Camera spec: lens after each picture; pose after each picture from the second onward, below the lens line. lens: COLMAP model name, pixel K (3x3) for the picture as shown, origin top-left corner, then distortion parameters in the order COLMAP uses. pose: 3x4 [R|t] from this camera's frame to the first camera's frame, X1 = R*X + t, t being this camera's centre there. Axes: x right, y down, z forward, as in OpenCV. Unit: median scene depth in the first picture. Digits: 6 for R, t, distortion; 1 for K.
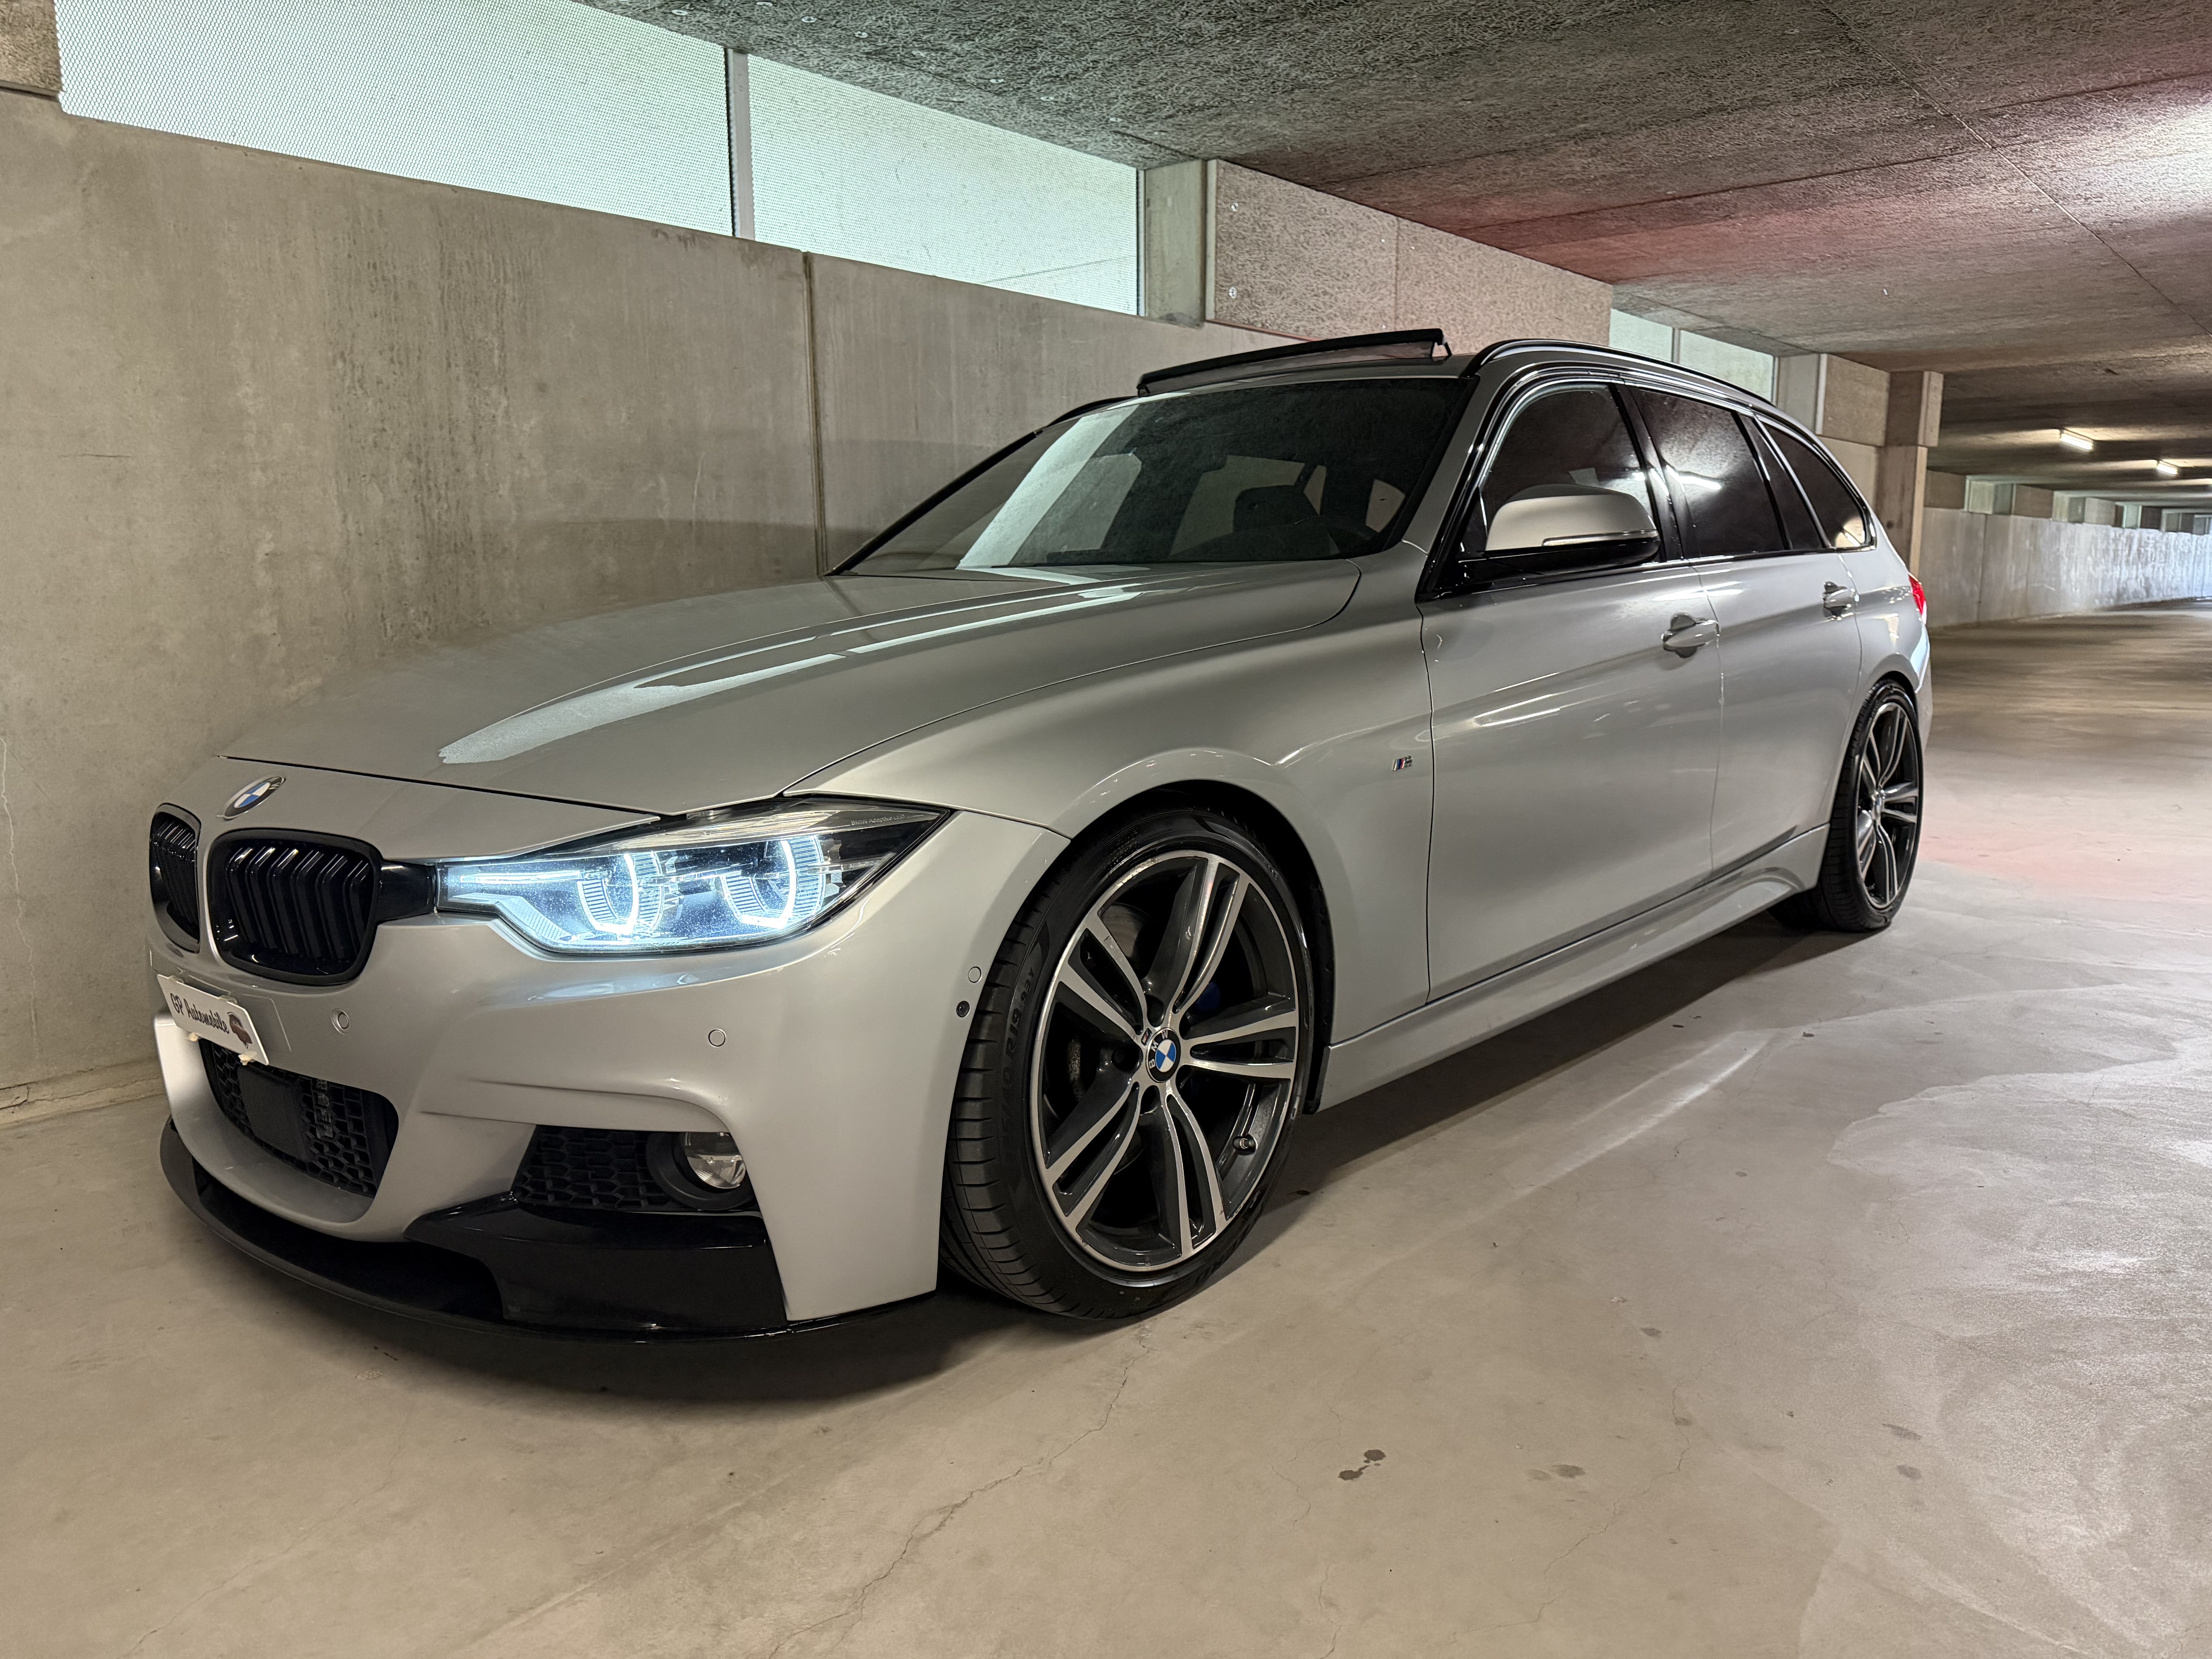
lens RADIAL K [[1573.2, 0, 1104.7], [0, 1573.2, 826.4], [0, 0, 1]] dist [0.006456, -0.012589]
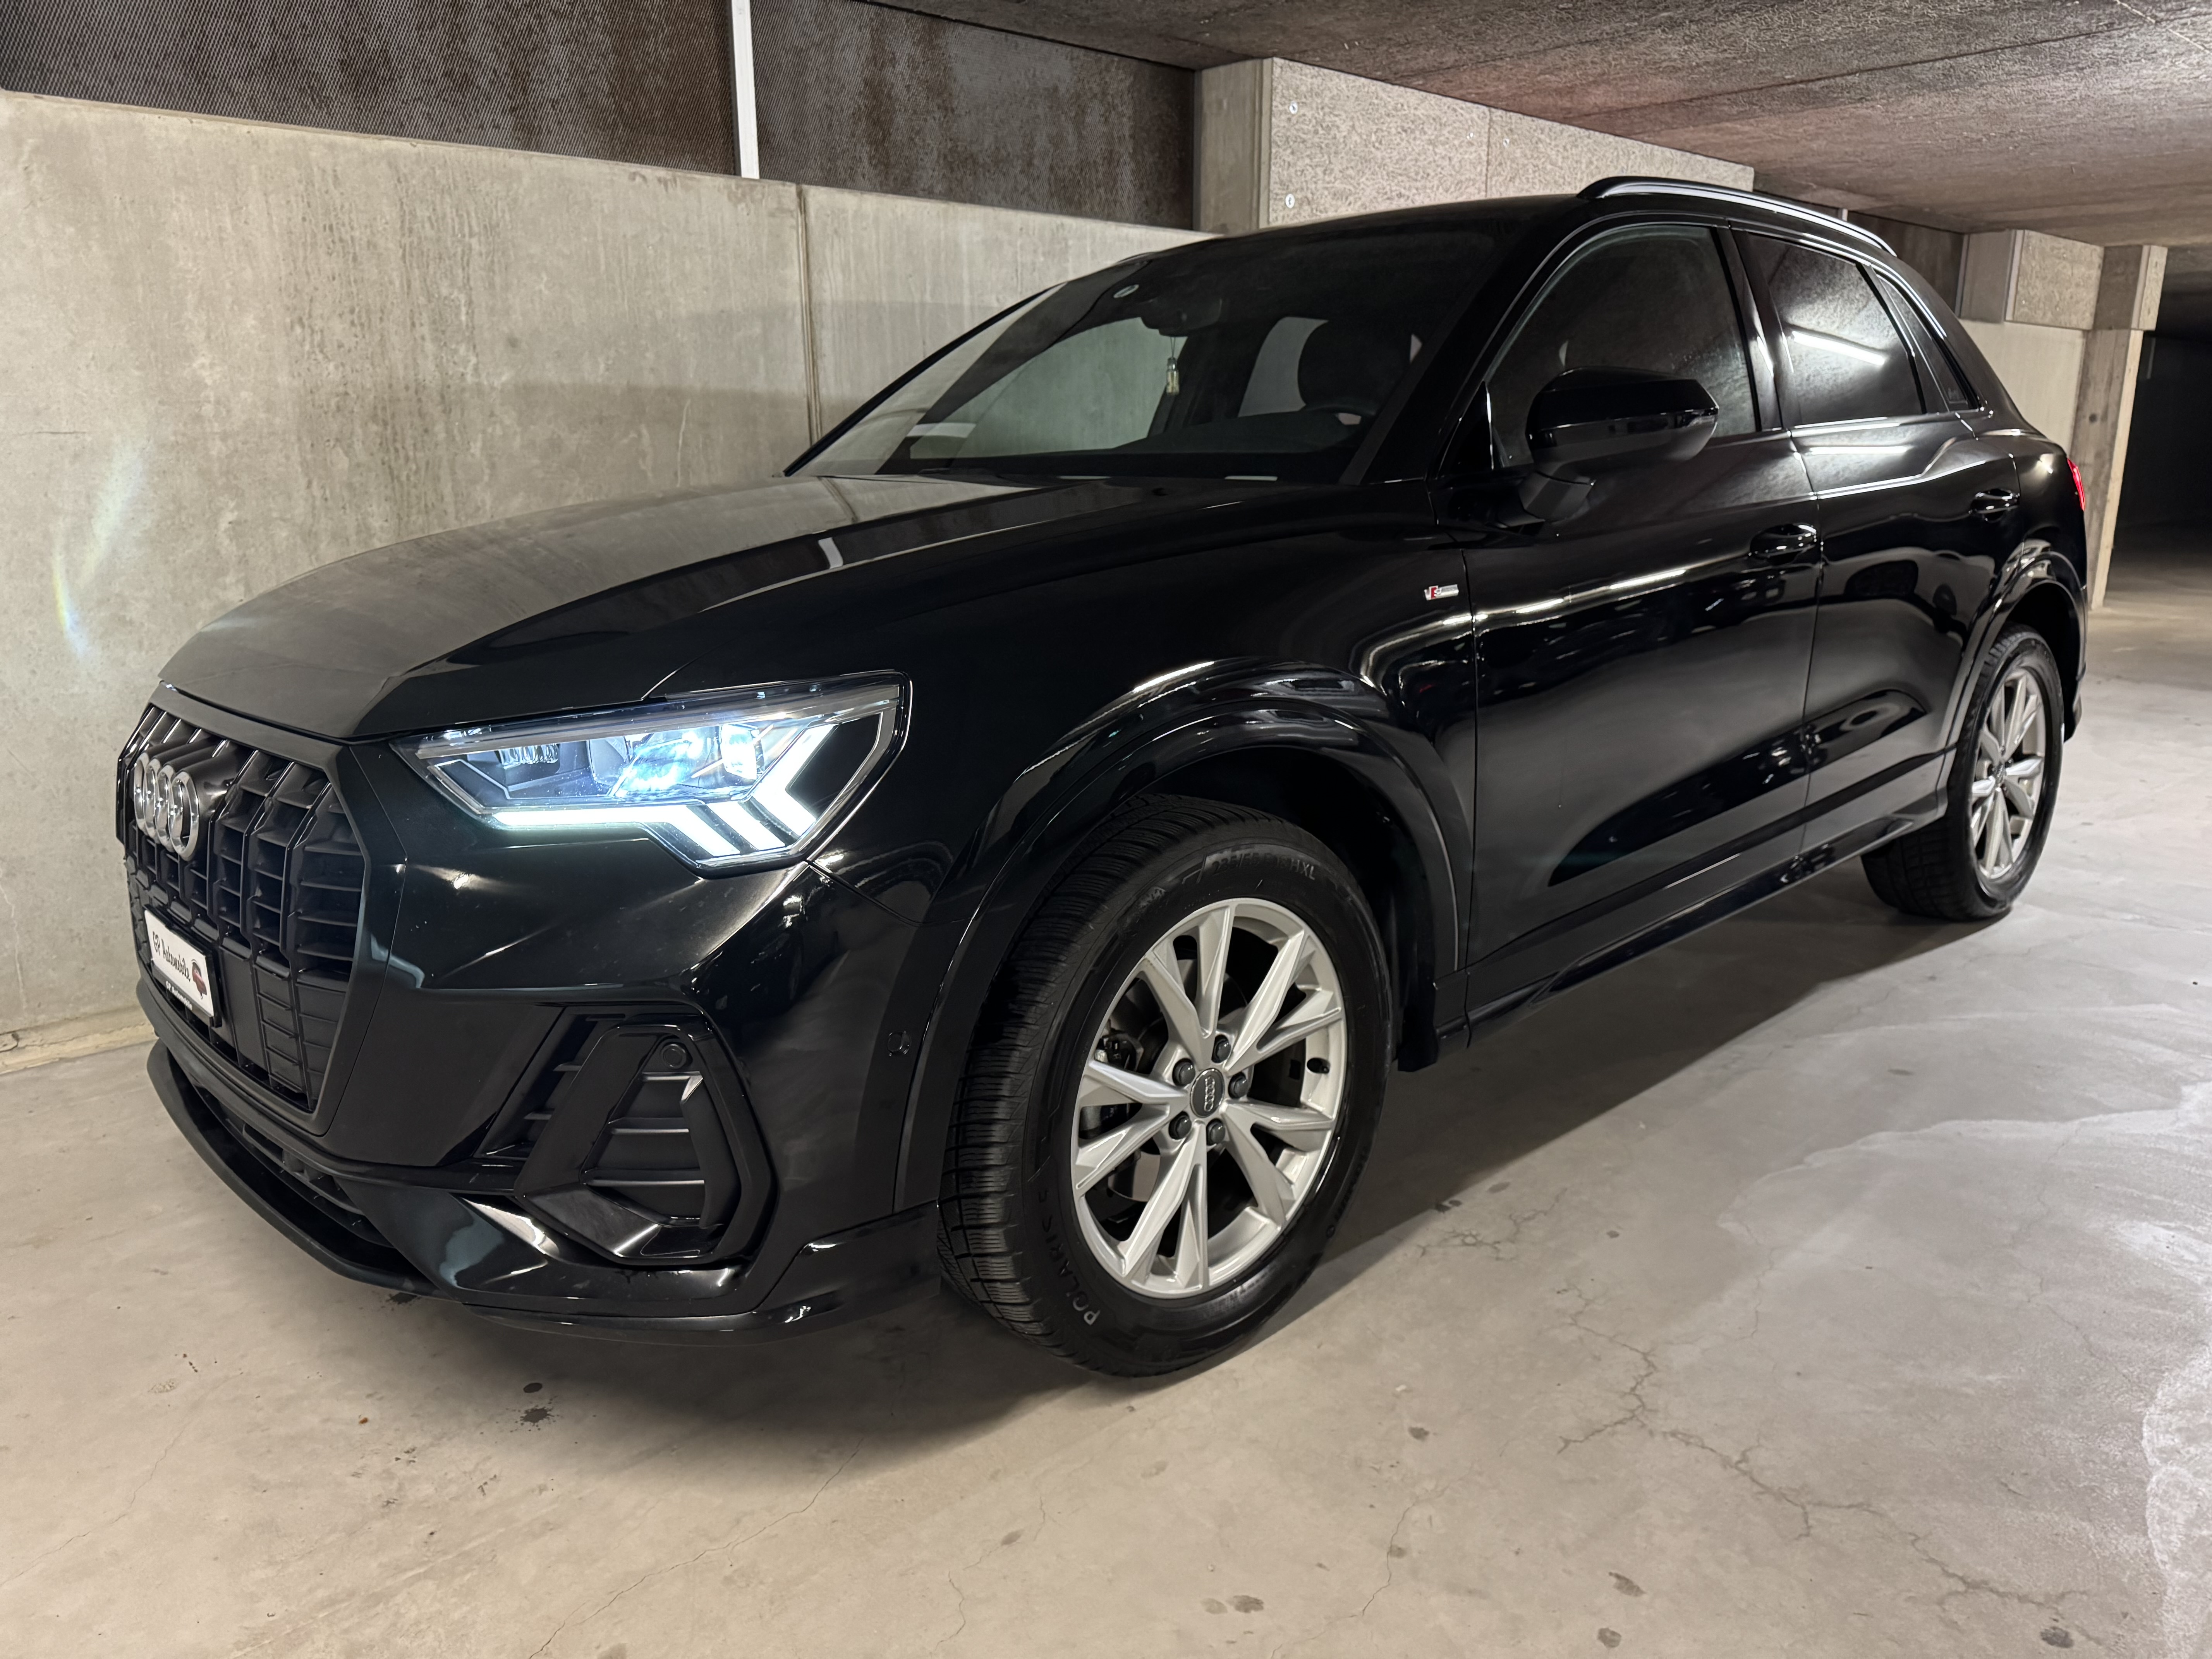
lens RADIAL K [[1576.5, 0, 1104.0], [0, 1576.5, 827.9], [0, 0, 1]] dist [0.002232, -0.005244]
pose [[0.992837, 0.029993, -0.115655, 0.138367], [-0.020296, 0.996248, 0.084135, -0.064897], [0.117744, -0.081185, 0.989720, 0.033197]]
